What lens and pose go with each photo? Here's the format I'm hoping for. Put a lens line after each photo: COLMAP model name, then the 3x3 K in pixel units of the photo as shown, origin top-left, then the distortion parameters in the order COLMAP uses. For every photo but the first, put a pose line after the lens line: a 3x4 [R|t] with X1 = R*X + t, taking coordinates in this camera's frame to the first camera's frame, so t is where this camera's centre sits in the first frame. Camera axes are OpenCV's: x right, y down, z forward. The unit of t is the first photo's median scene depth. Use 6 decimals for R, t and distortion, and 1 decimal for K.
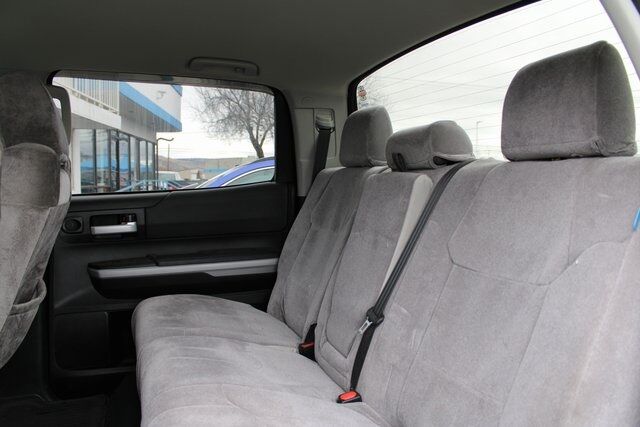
lens RADIAL K [[531.5, 0, 320.0], [0, 531.5, 213.5], [0, 0, 1]] dist [-0.133927, 0.164357]
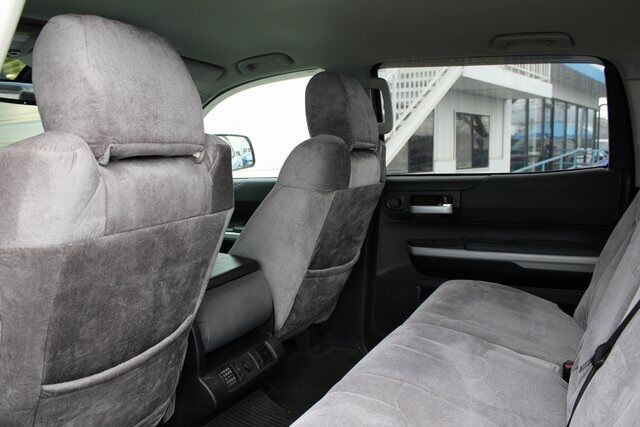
lens RADIAL K [[531.5, 0, 320.0], [0, 531.5, 213.5], [0, 0, 1]] dist [-0.133927, 0.164357]
pose [[0.719787, 0.081882, -0.689349, 0.190478], [-0.042681, 0.996361, 0.073784, -0.033205], [0.692882, -0.023687, 0.720662, 0.092515]]
